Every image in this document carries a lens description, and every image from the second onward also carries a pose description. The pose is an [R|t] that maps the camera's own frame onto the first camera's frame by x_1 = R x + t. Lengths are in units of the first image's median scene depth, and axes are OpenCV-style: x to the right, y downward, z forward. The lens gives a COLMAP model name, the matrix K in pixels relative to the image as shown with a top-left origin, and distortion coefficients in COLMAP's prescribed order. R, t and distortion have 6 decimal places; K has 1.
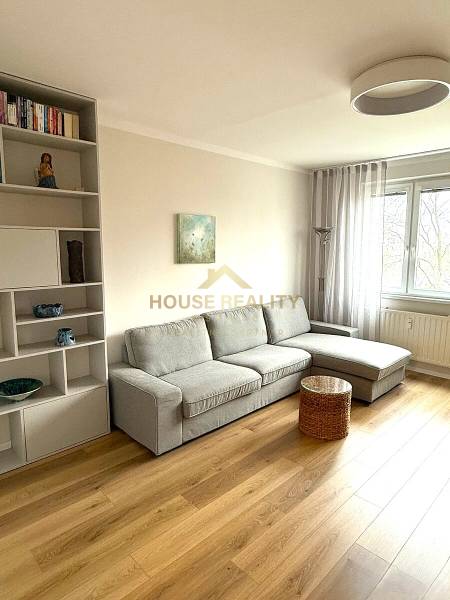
lens RADIAL K [[373.3, 0, 225.6], [0, 373.3, 298.8], [0, 0, 1]] dist [-0.002625, -0.001681]
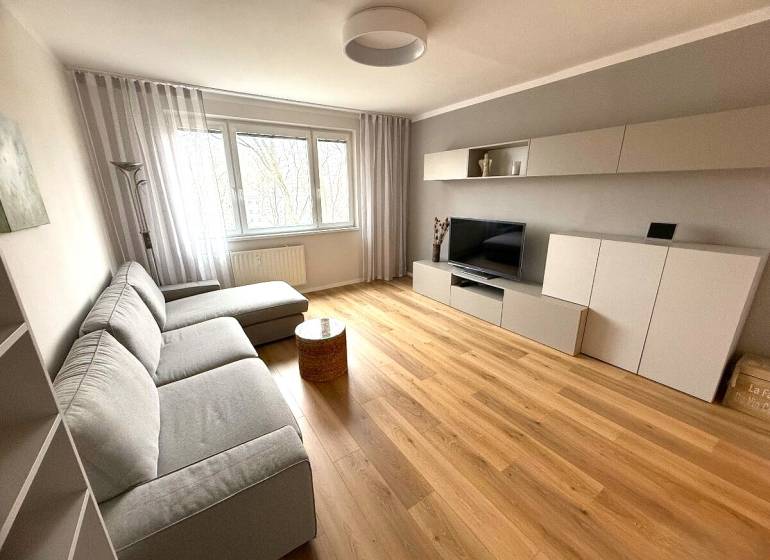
lens RADIAL K [[308.6, 0, 382.6], [0, 308.6, 280.4], [0, 0, 1]] dist [0.000630, 0.000255]
pose [[0.187941, -0.286974, 0.939321, -0.313328], [0.151249, 0.953412, 0.261017, -0.059791], [-0.970465, 0.093015, 0.222590, 0.445992]]
